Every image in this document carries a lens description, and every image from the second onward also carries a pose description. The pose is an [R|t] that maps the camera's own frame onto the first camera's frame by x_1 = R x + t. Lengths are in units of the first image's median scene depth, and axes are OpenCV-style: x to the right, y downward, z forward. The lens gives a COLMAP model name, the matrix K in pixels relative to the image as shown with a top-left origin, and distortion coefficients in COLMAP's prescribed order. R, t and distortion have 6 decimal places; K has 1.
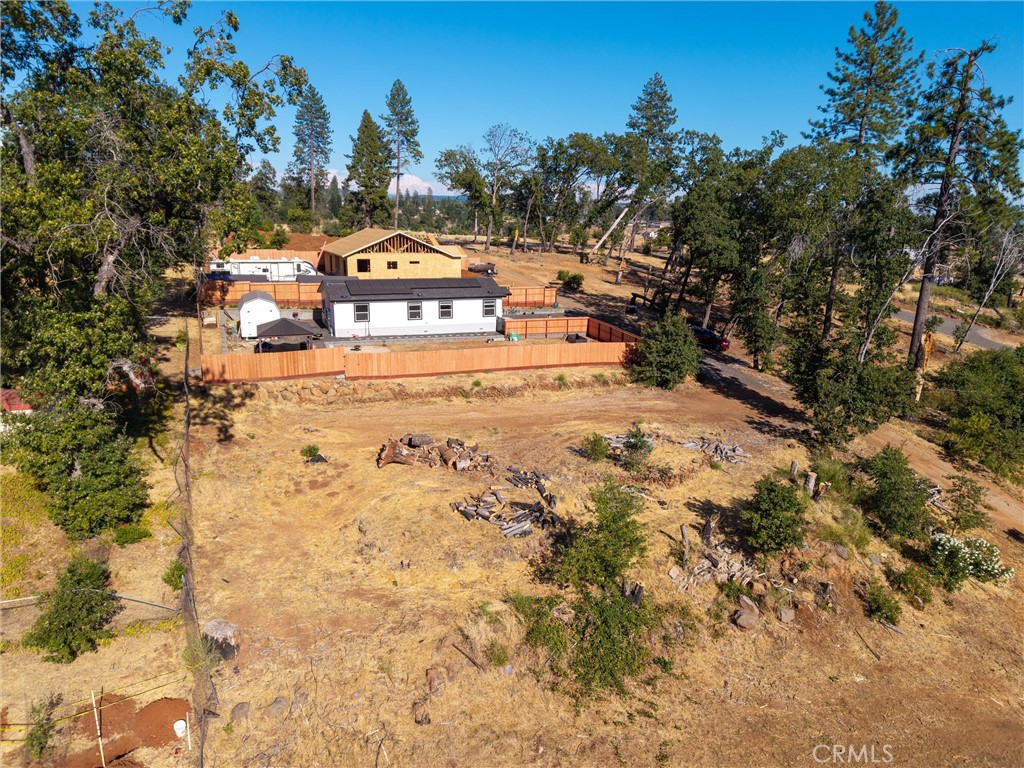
lens RADIAL K [[696.2, 0, 512.0], [0, 696.2, 384.0], [0, 0, 1]] dist [0.008744, 0.002338]
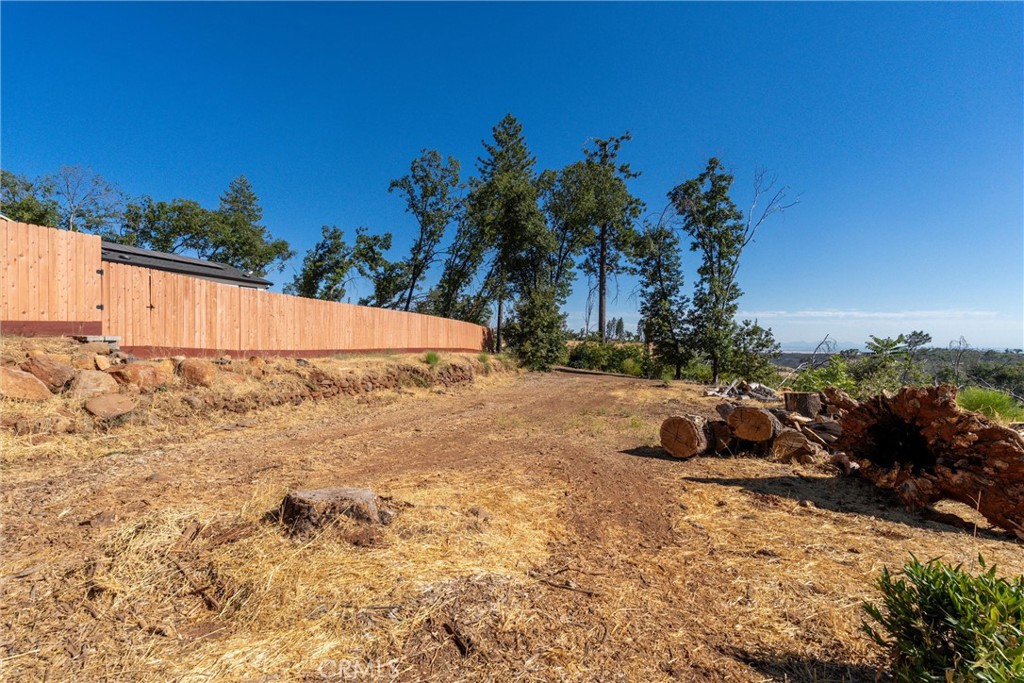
lens RADIAL K [[454.2, 0, 512.0], [0, 454.2, 341.5], [0, 0, 1]] dist [-0.001609, 0.000011]
pose [[0.641057, -0.015167, 0.767344, -0.101075], [0.187345, 0.972653, -0.137288, 0.016275], [-0.744277, 0.231767, 0.626367, 0.280111]]
